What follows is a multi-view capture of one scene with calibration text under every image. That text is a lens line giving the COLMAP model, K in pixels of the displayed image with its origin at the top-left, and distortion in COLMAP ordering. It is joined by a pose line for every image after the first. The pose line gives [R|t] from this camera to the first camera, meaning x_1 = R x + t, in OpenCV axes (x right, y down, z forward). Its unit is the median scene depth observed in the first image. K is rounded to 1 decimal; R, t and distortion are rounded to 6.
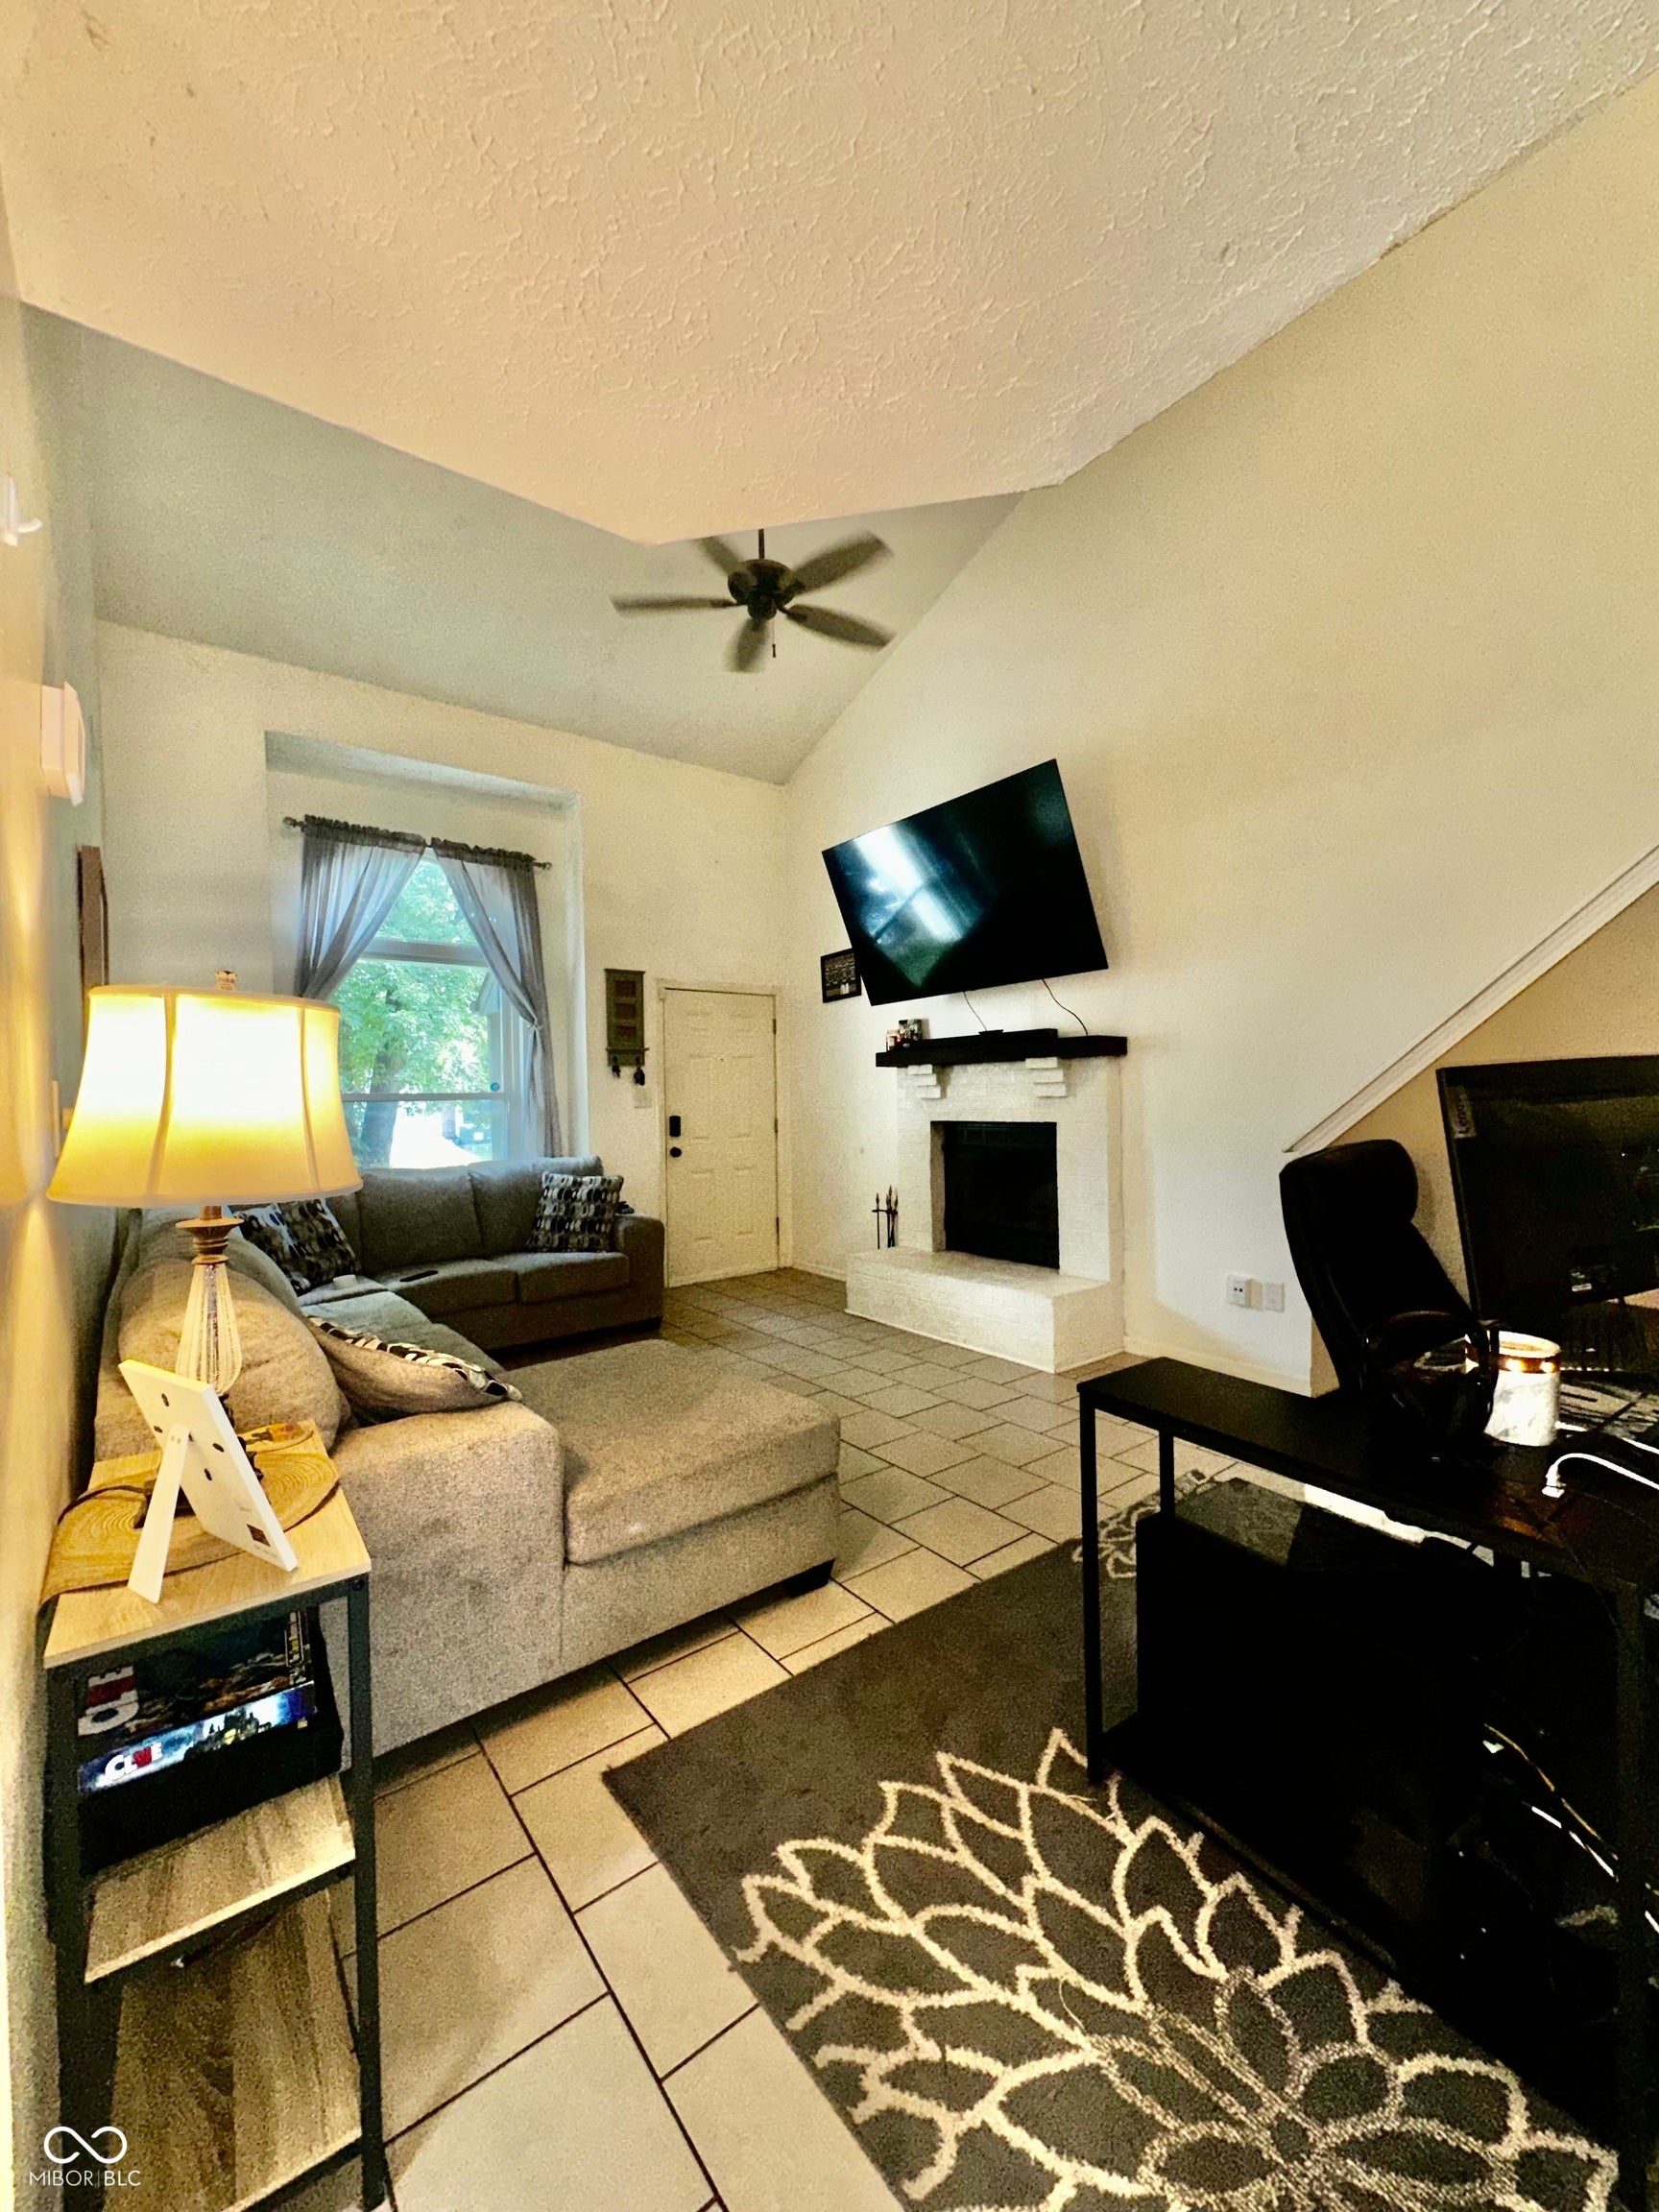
lens RADIAL K [[887.1, 0, 835.6], [0, 887.1, 1096.0], [0, 0, 1]] dist [-0.002466, 0.000052]
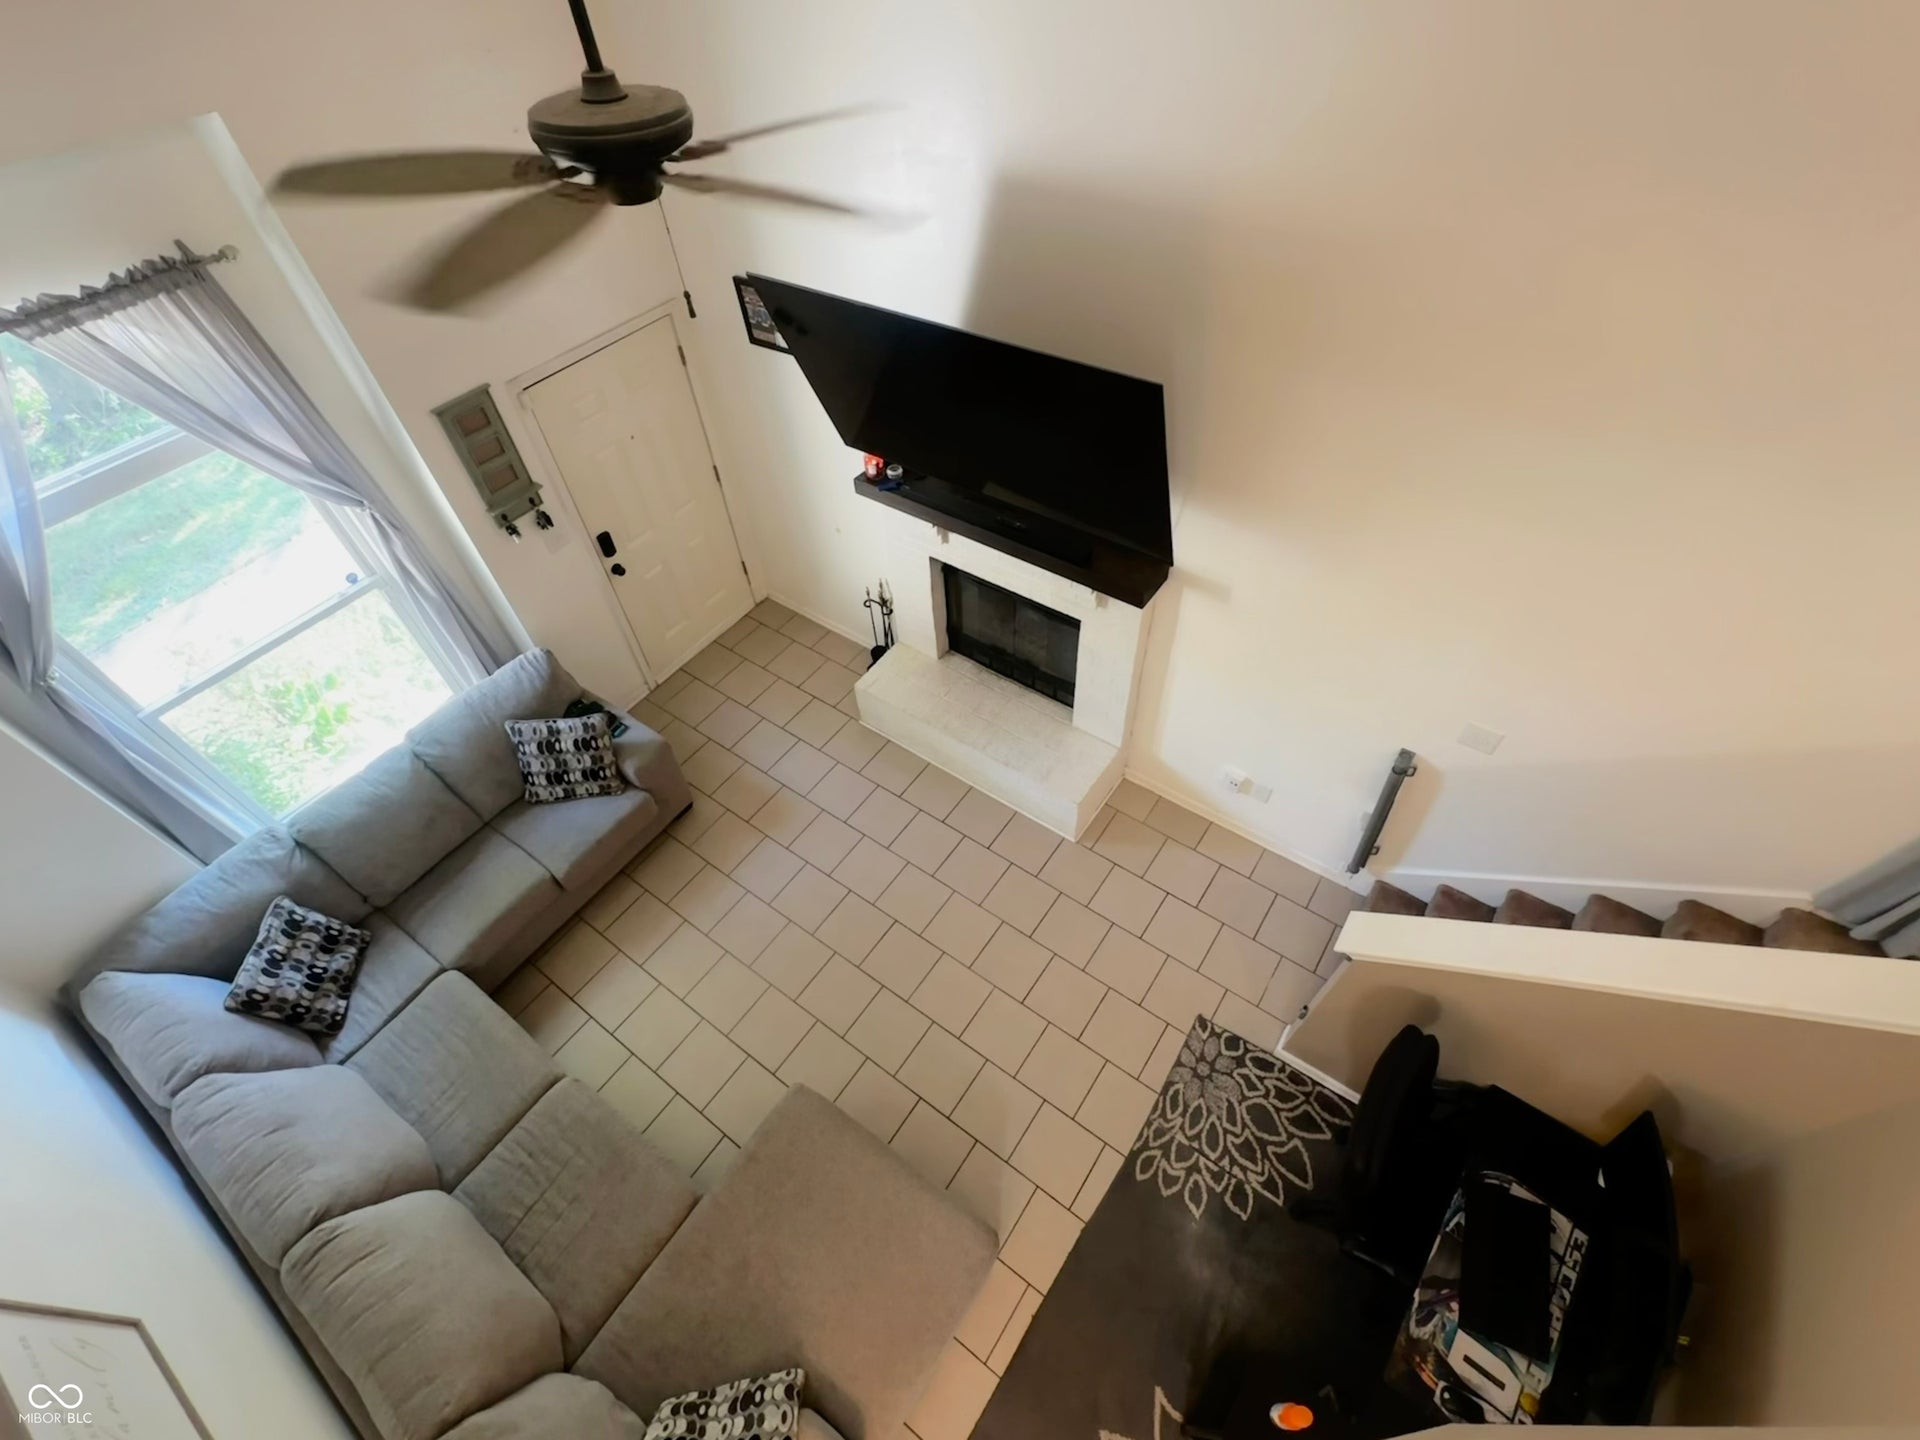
lens RADIAL K [[853.5, 0, 966.7], [0, 853.5, 720.8], [0, 0, 1]] dist [0.000468, 0.000322]
pose [[0.959311, -0.224790, 0.170857, -0.044201], [0.017581, 0.651503, 0.758442, -0.571305], [-0.281804, -0.724578, 0.628946, 0.382404]]
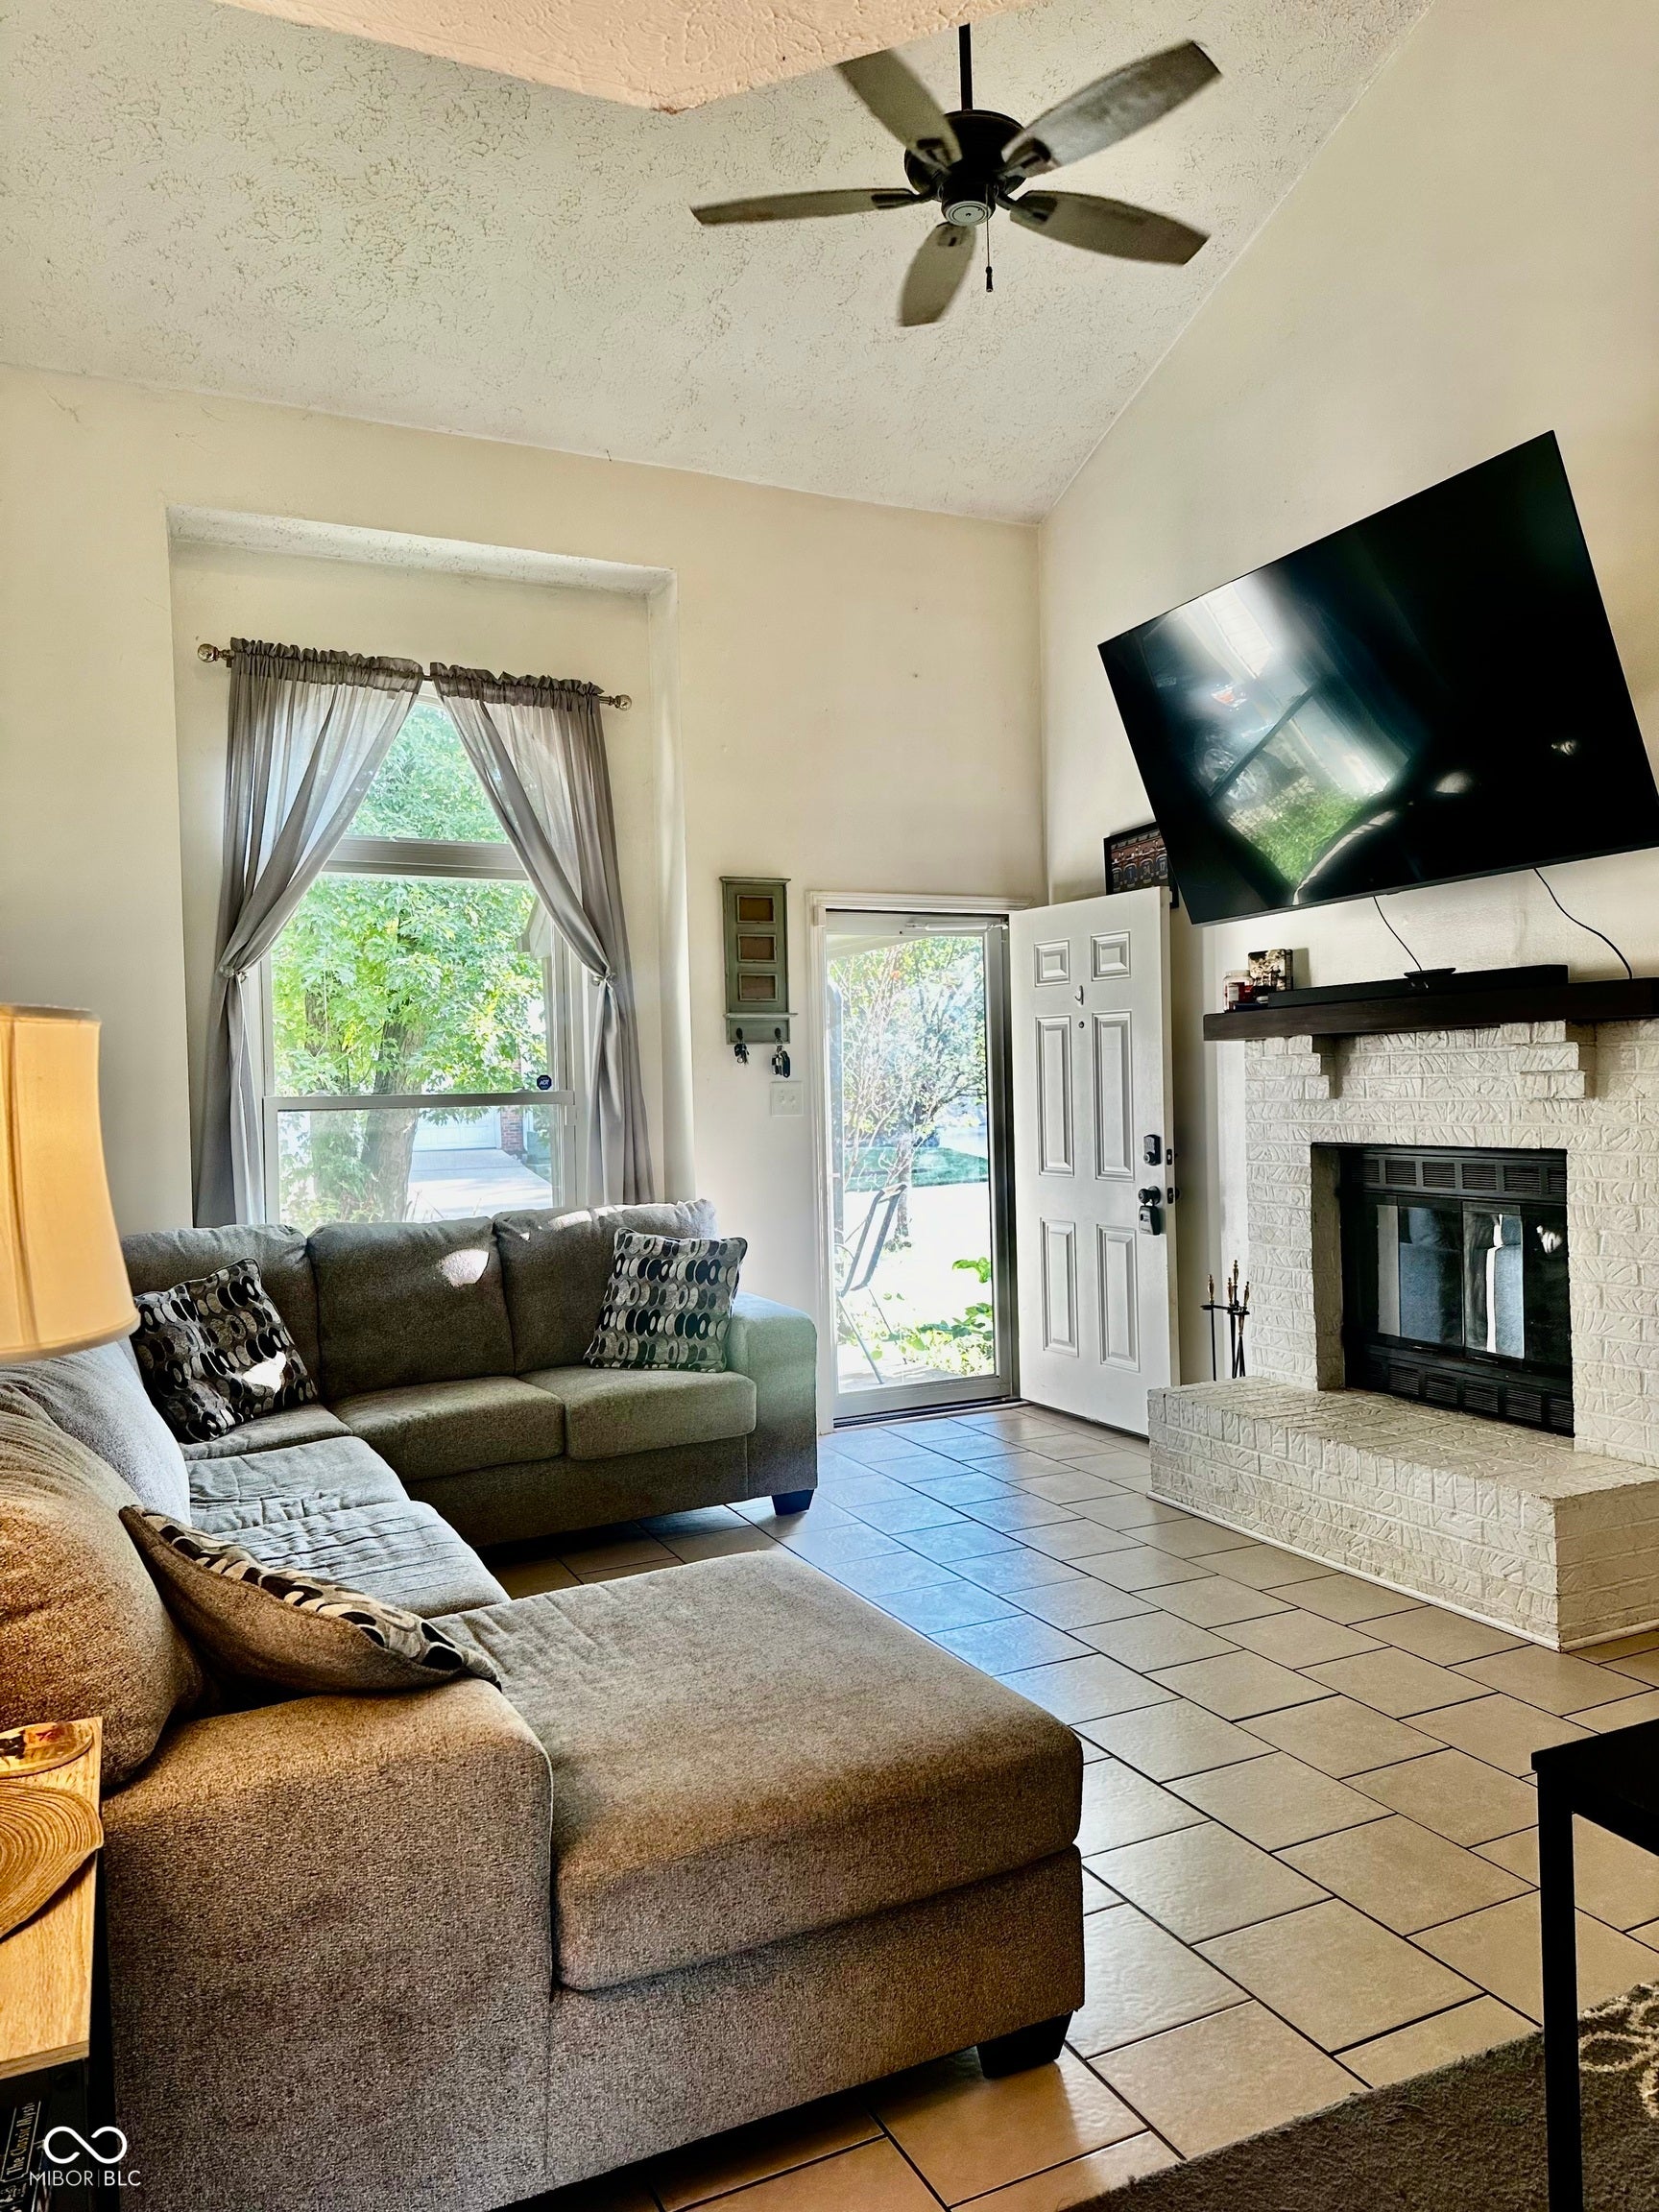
lens RADIAL K [[1560.7, 0, 833.6], [0, 1560.7, 1089.7], [0, 0, 1]] dist [0.041359, -0.032316]
pose [[0.977614, -0.005983, -0.210324, 0.028270], [0.007823, 0.999938, 0.007915, -0.014128], [0.210263, -0.009384, 0.977600, 0.031832]]
